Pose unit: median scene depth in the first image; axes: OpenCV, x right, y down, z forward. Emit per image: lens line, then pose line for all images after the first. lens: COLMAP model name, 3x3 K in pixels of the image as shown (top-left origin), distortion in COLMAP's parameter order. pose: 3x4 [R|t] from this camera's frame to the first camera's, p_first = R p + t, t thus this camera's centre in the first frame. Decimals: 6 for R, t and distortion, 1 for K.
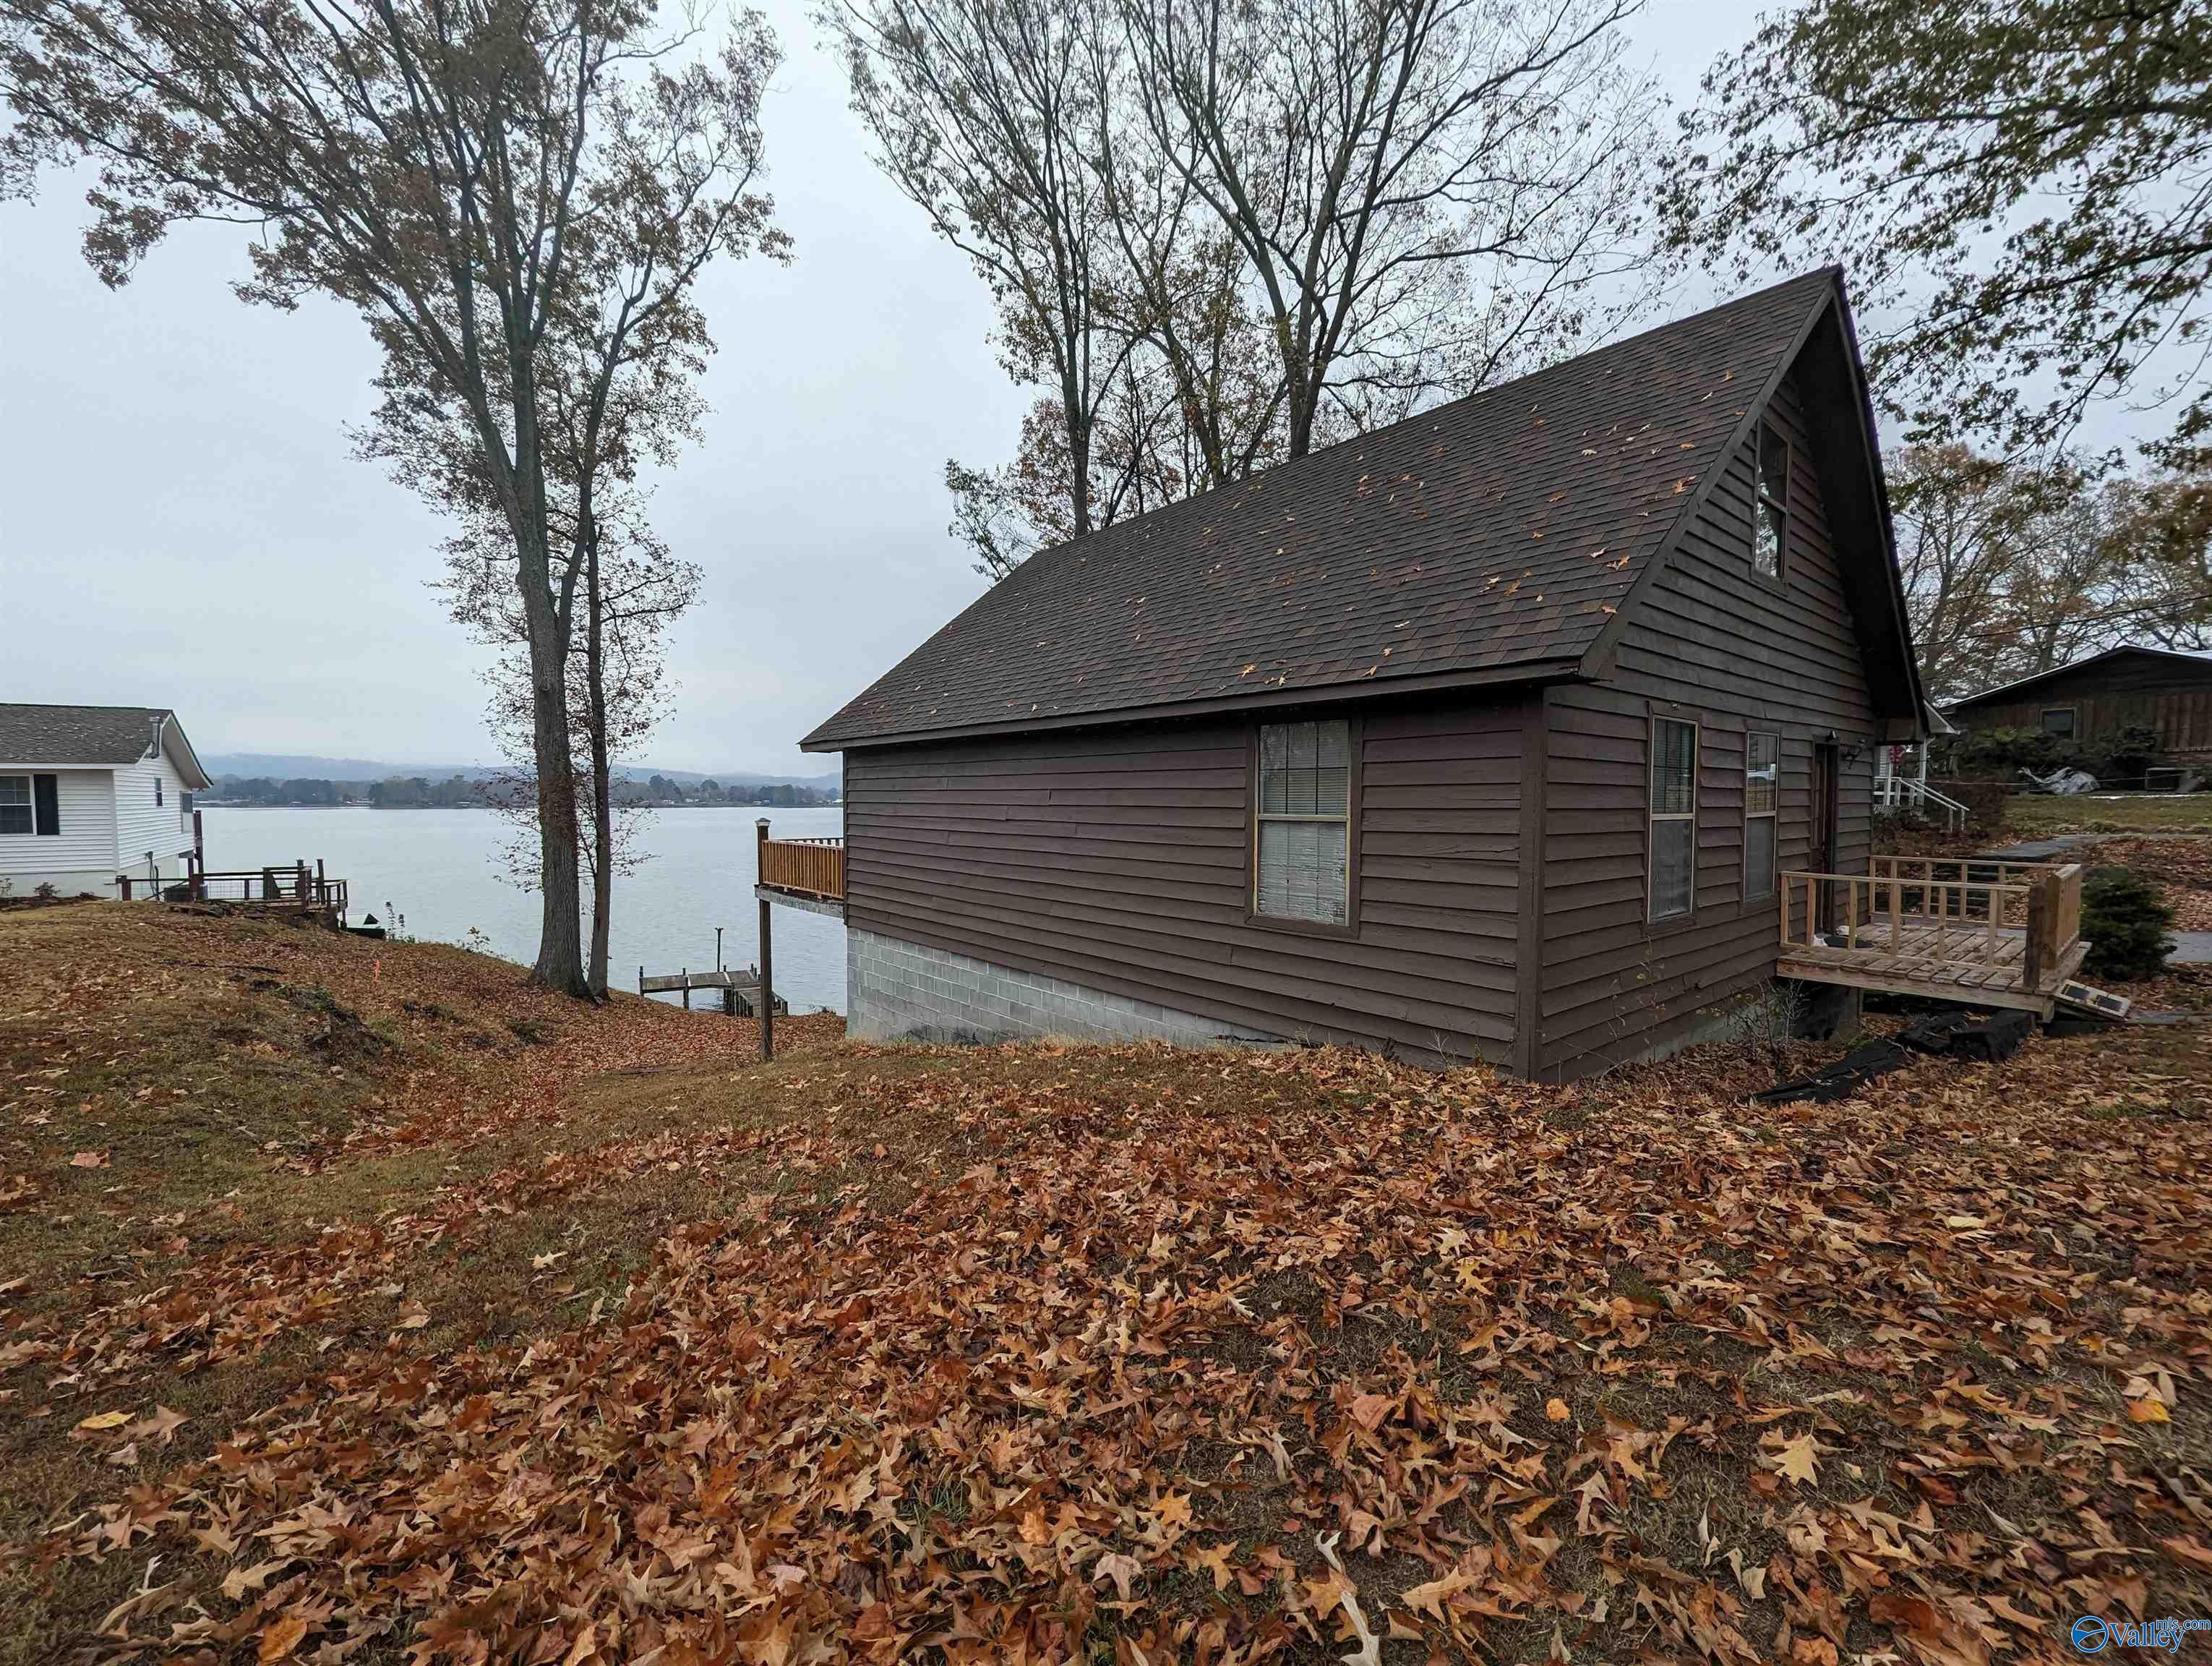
lens RADIAL K [[899.6, 0, 1110.5], [0, 899.6, 842.8], [0, 0, 1]] dist [-0.000797, 0.000623]
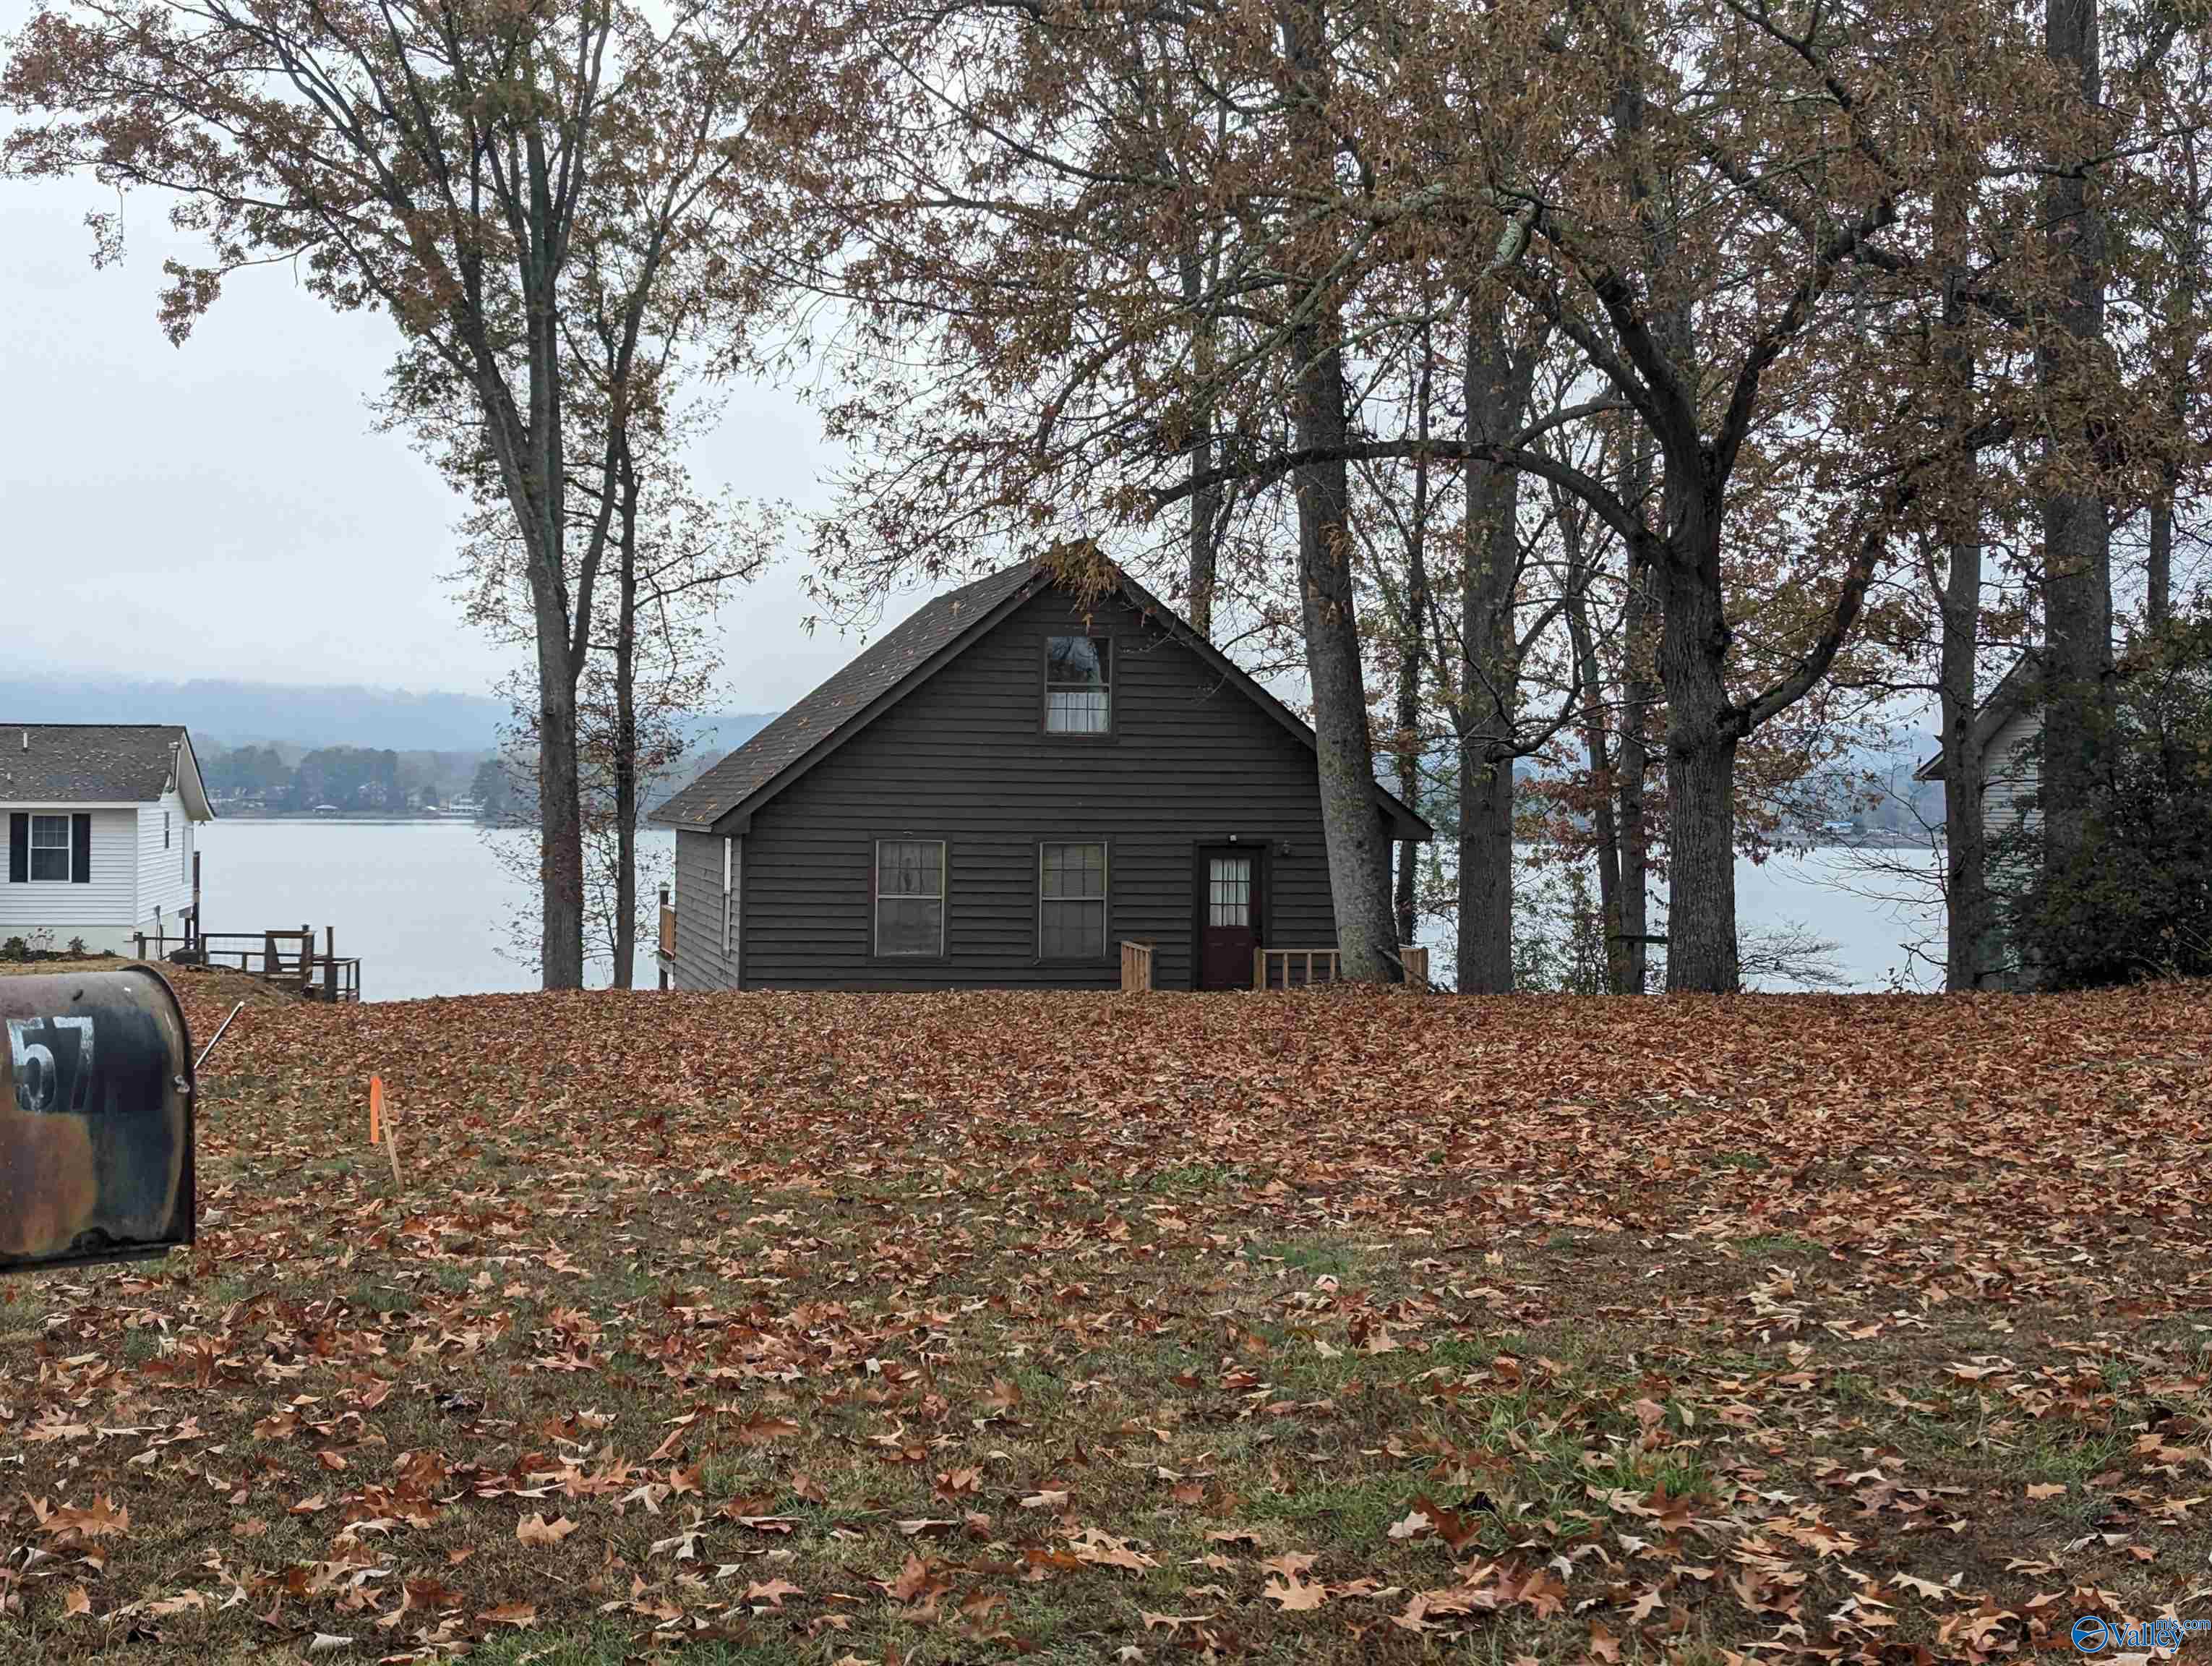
lens RADIAL K [[3084.2, 0, 1106.0], [0, 3084.2, 833.0], [0, 0, 1]] dist [0.130337, -0.028960]
pose [[0.881435, 0.017001, -0.471999, 1.044533], [-0.038089, 0.998656, -0.035159, 0.011516], [0.470766, 0.048969, 0.880898, -1.114863]]
